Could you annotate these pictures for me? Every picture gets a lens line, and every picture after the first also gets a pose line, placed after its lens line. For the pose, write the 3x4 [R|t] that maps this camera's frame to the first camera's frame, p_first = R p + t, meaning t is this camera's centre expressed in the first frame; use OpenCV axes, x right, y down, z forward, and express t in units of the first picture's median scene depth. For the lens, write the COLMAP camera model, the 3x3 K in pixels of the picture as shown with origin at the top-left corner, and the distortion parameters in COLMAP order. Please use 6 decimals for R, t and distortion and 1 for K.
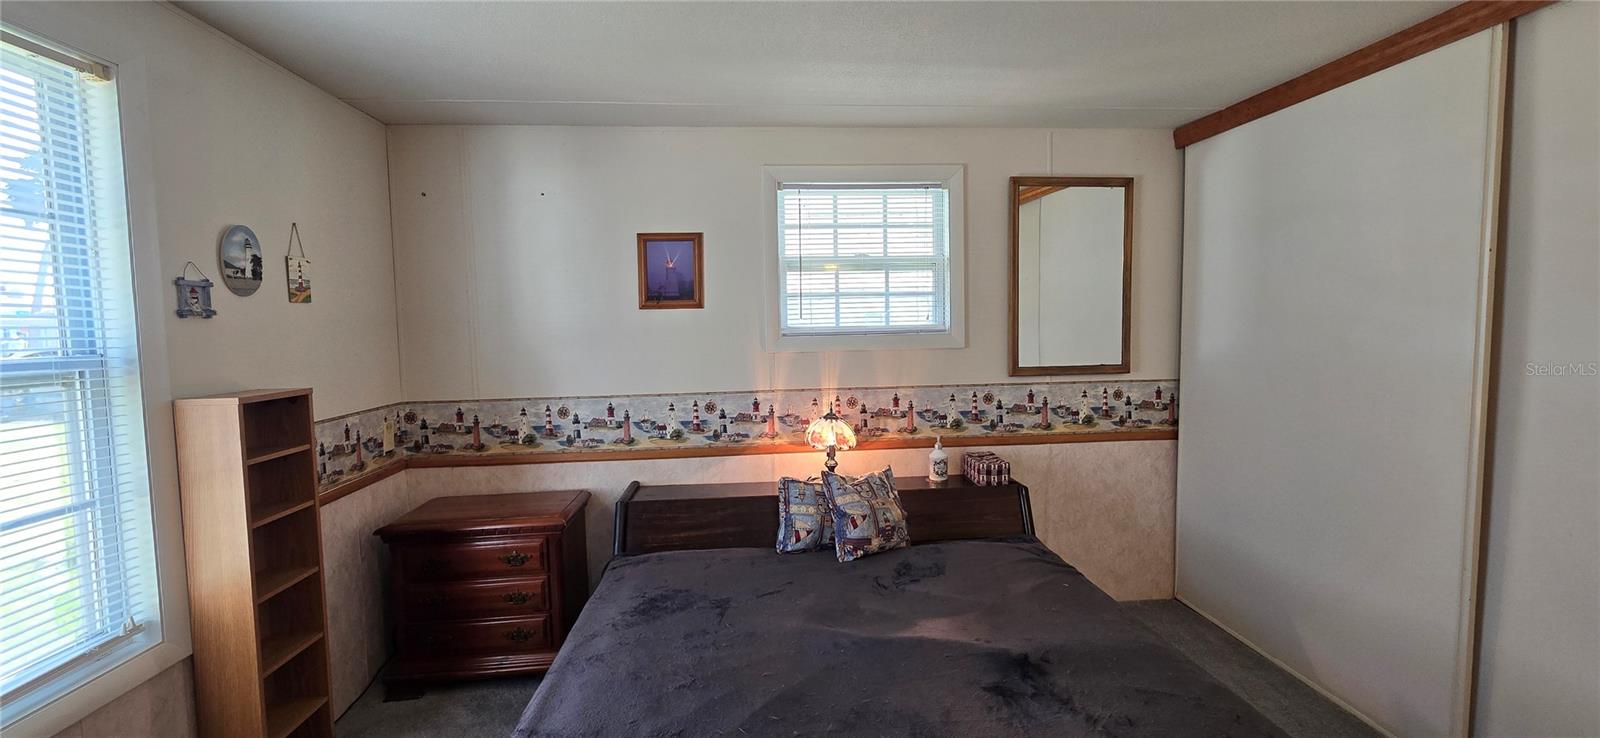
lens RADIAL K [[655.4, 0, 804.5], [0, 655.4, 372.8], [0, 0, 1]] dist [-0.001138, 0.000449]
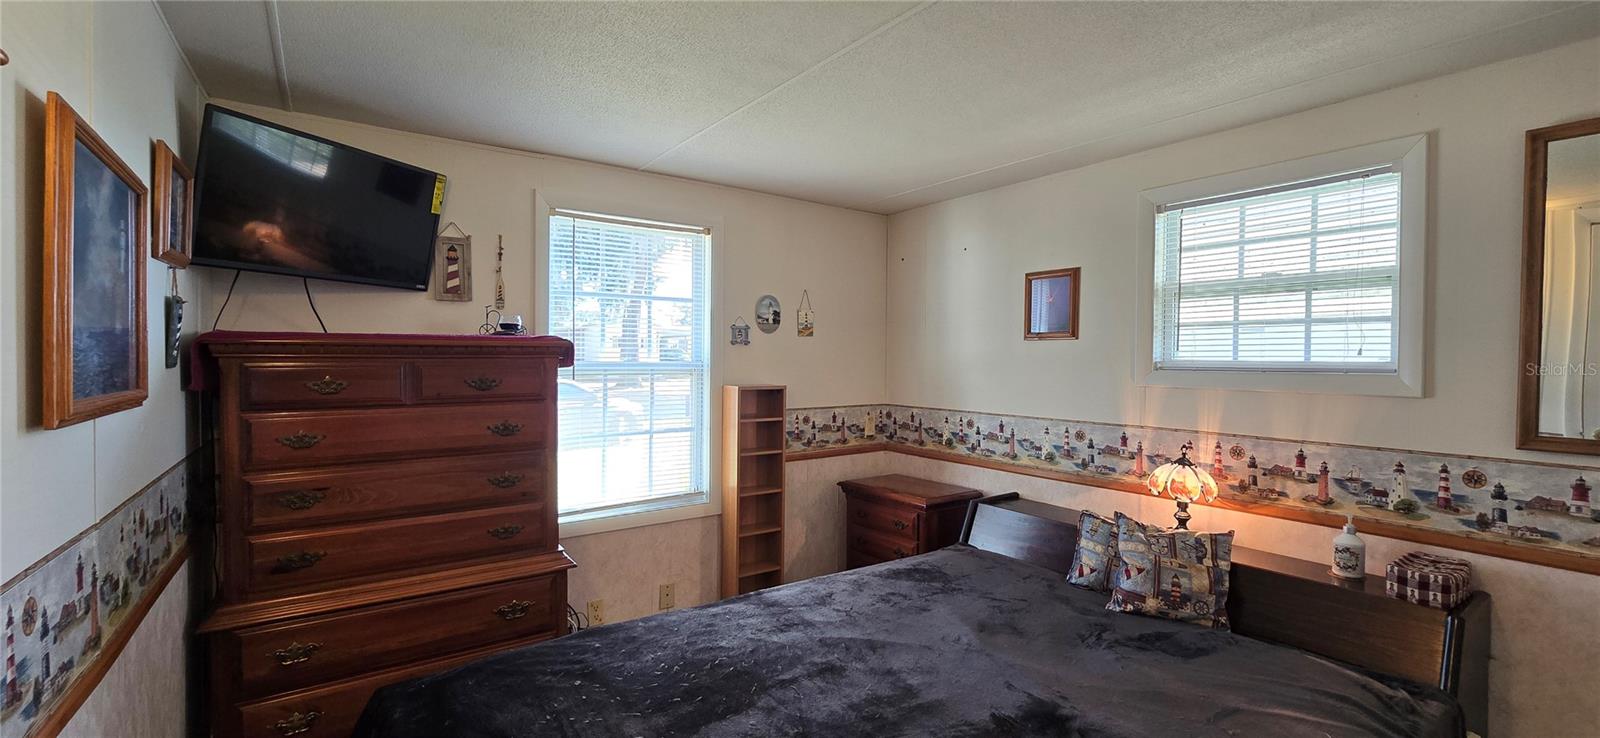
lens RADIAL K [[655.4, 0, 801.3], [0, 655.4, 361.2], [0, 0, 1]] dist [-0.001138, 0.000449]
pose [[0.503728, 0.028378, -0.863396, 0.533027], [-0.083140, 0.996413, -0.015756, -0.011160], [0.859852, 0.079719, 0.504280, 0.103325]]
